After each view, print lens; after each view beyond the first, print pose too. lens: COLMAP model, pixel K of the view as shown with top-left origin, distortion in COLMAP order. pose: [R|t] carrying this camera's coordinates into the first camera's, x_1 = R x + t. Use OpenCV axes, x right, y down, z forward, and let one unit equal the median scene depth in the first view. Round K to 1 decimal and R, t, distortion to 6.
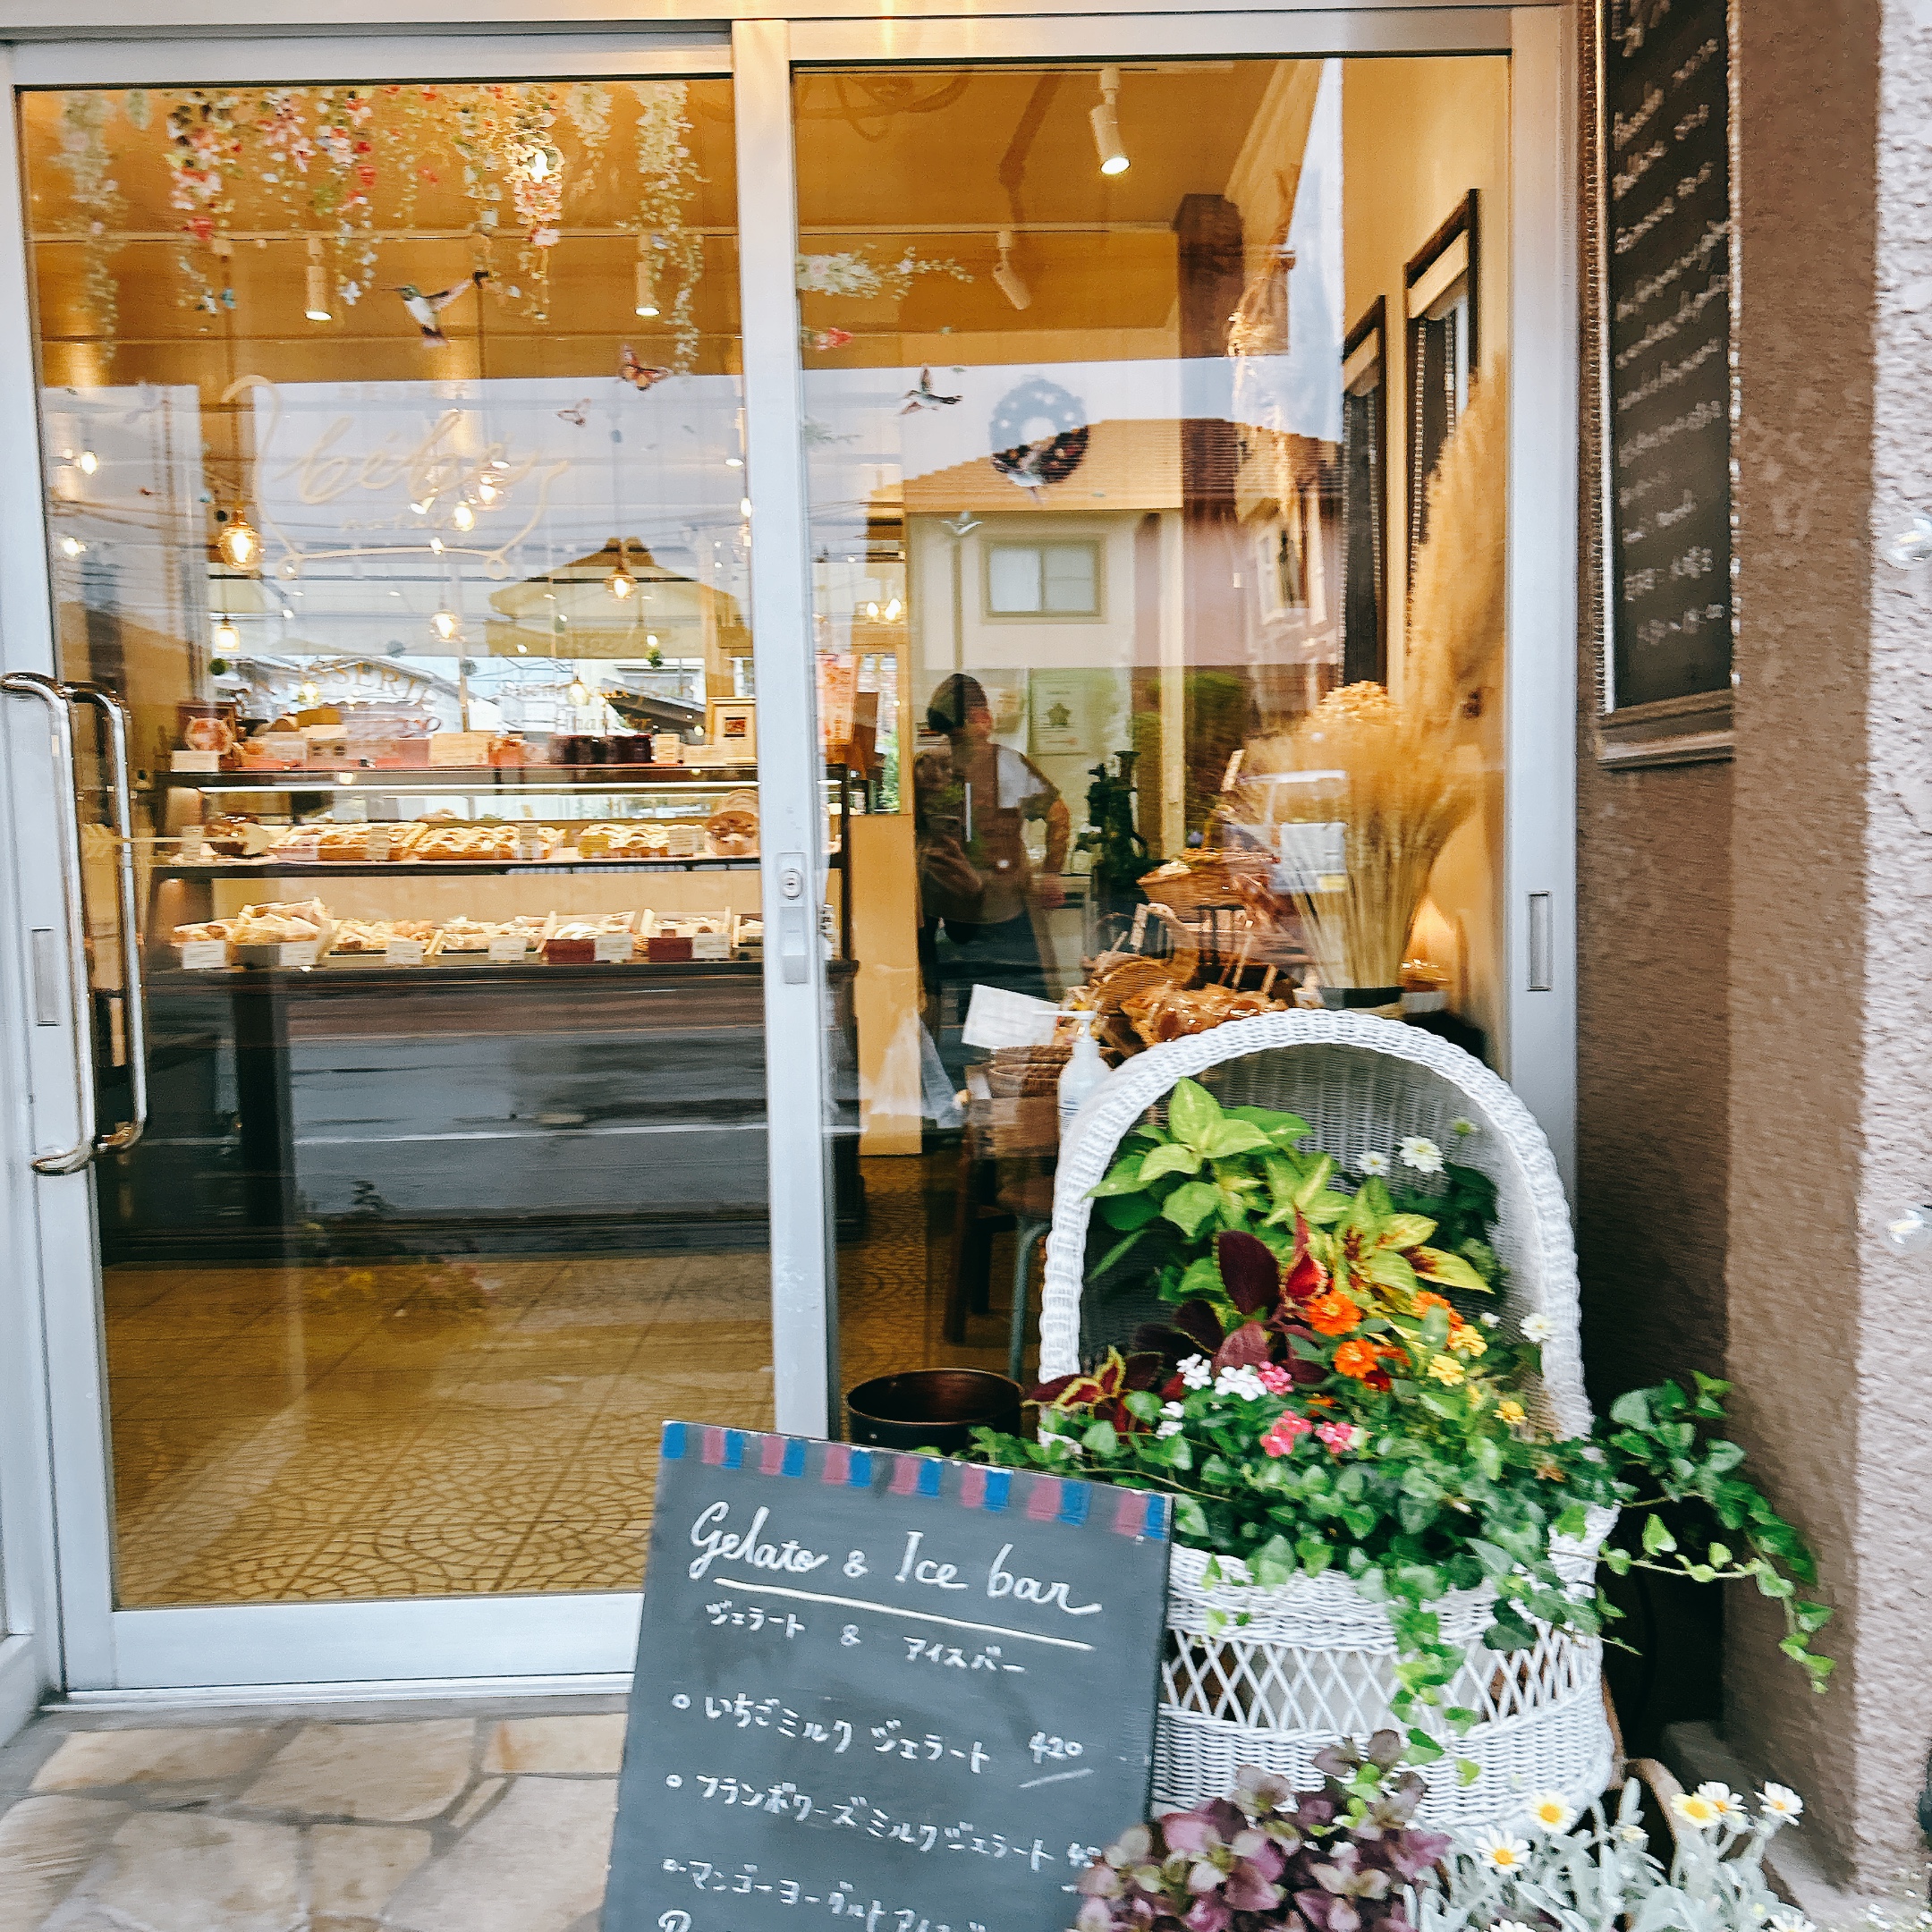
lens RADIAL K [[2060.8, 0, 1065.8], [0, 2060.8, 914.0], [0, 0, 1]] dist [0.098328, -0.160431]
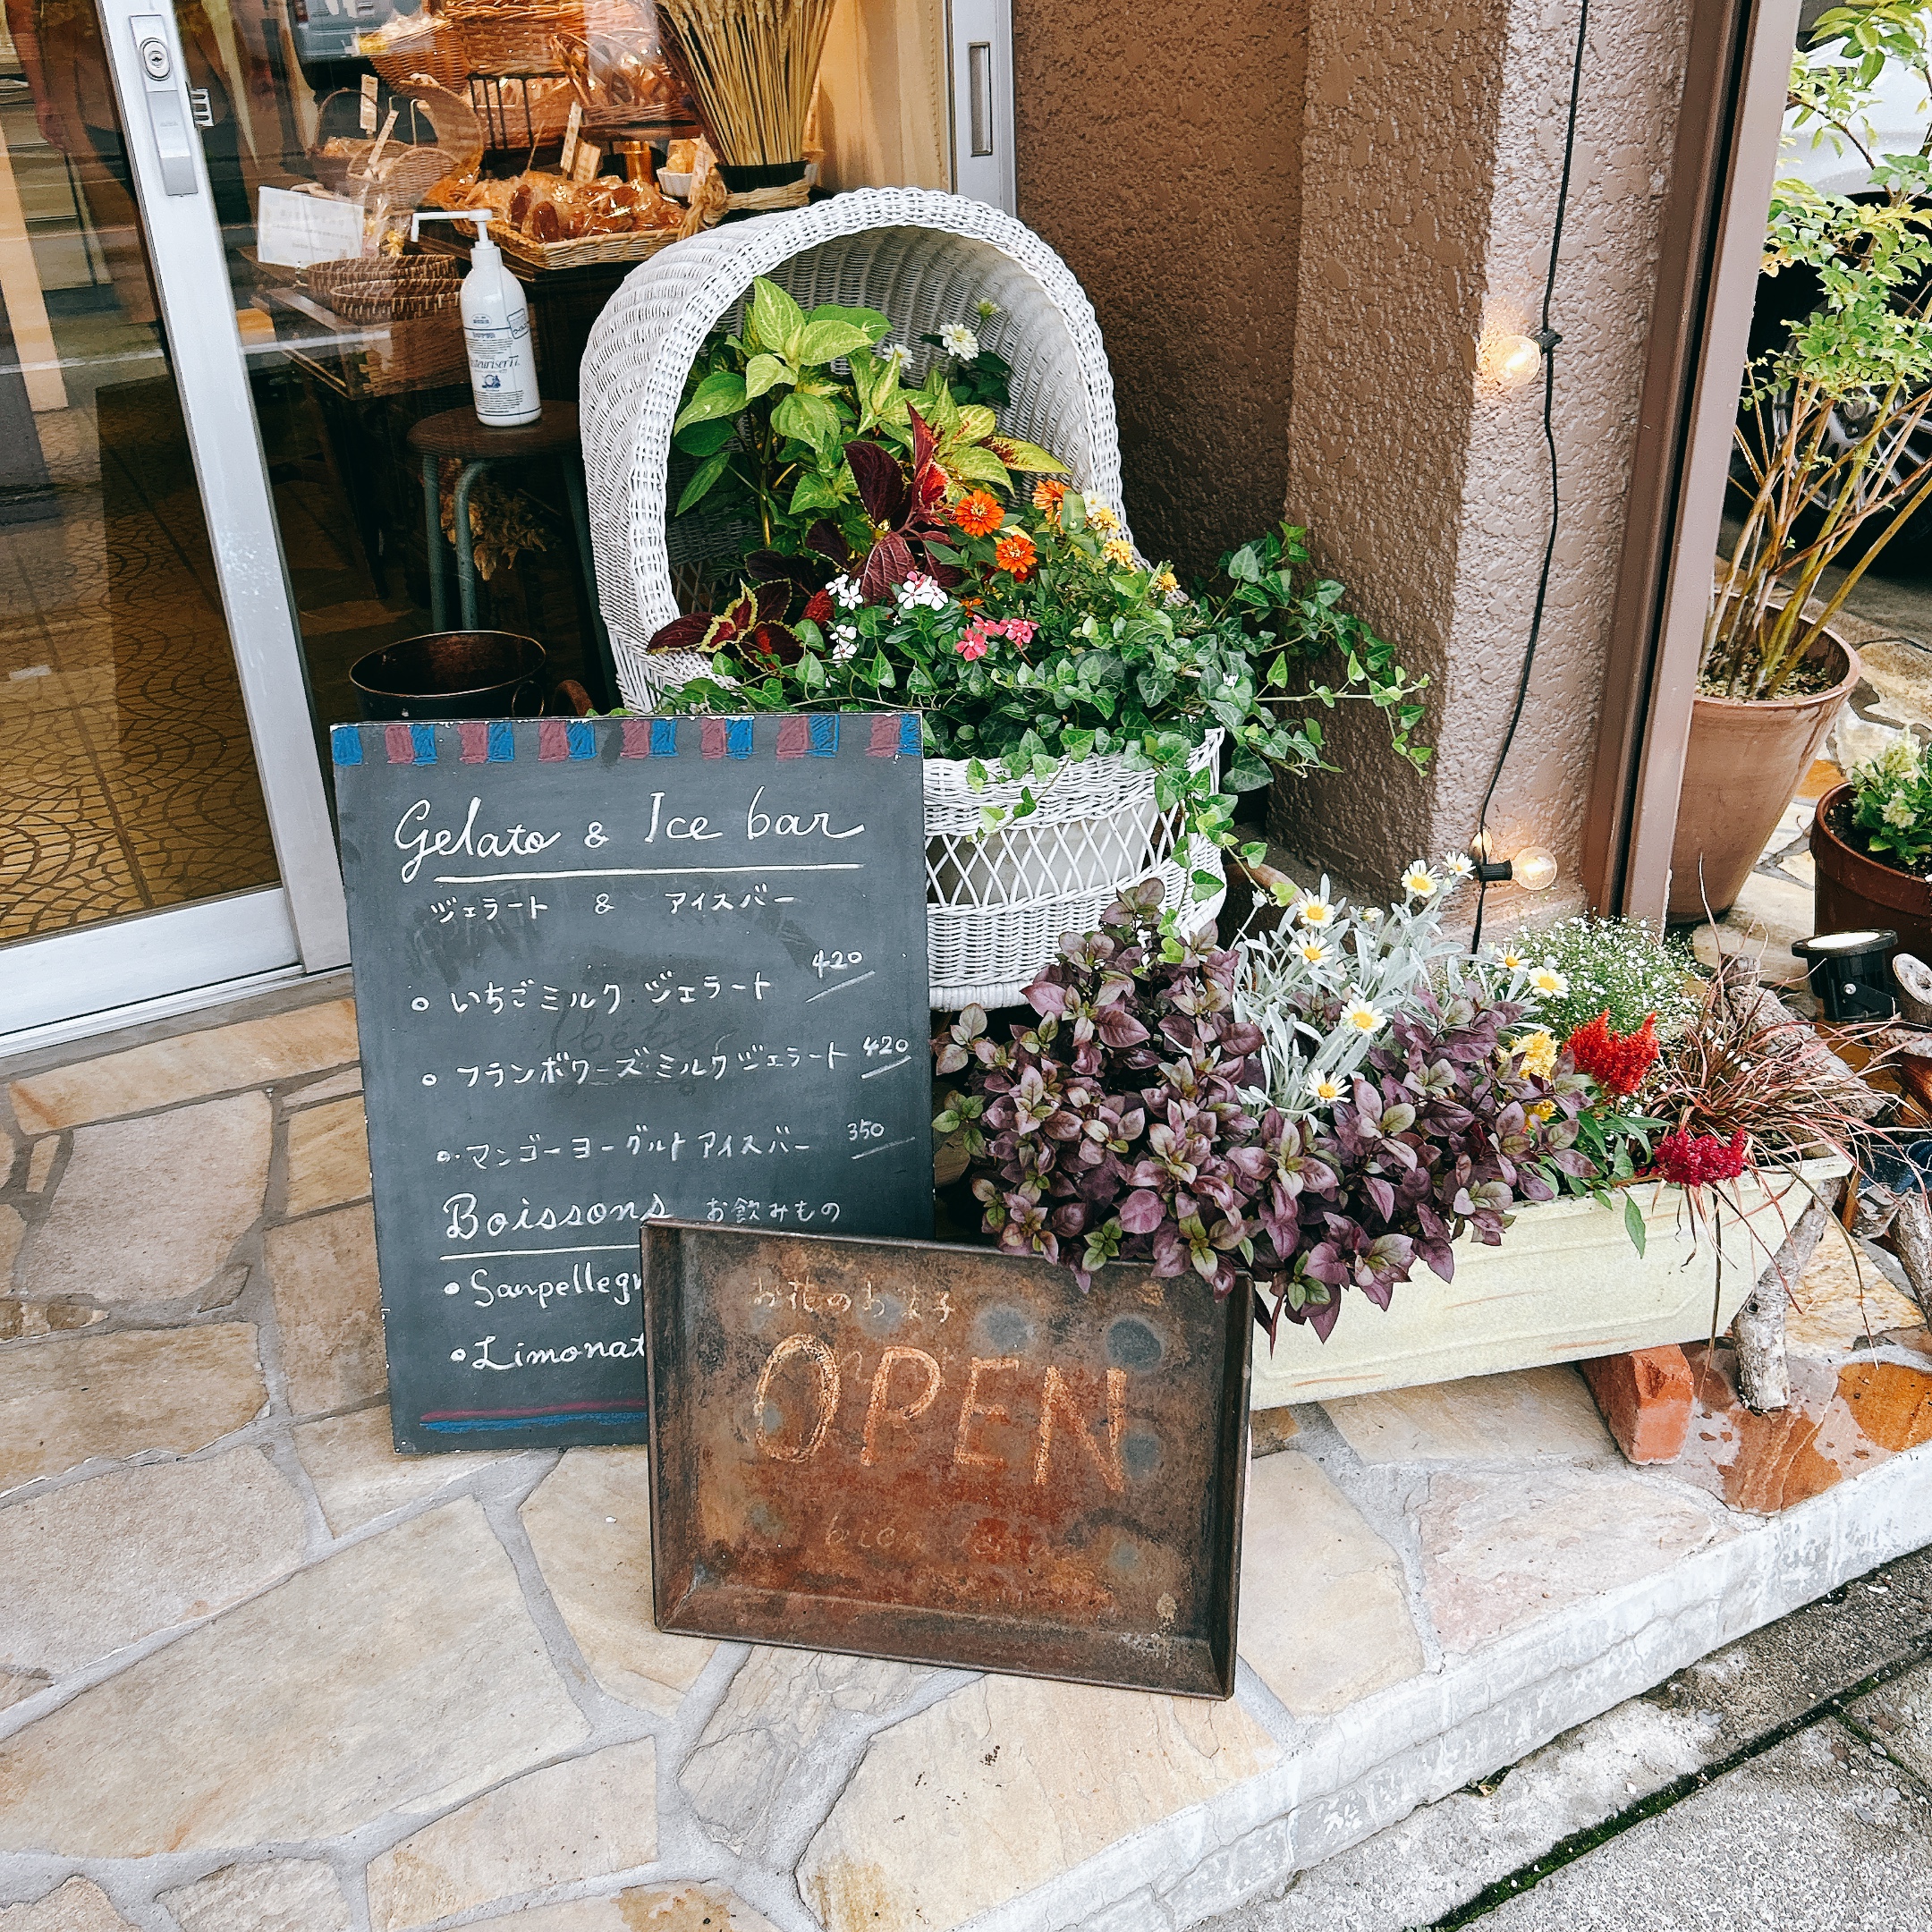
lens RADIAL K [[2060.8, 0, 1065.8], [0, 2060.8, 914.0], [0, 0, 1]] dist [0.098328, -0.160431]
pose [[0.891134, -0.207865, 0.403327, -0.299264], [0.041388, 0.922426, 0.383951, -0.011448], [-0.451849, -0.325458, 0.830608, 0.096705]]
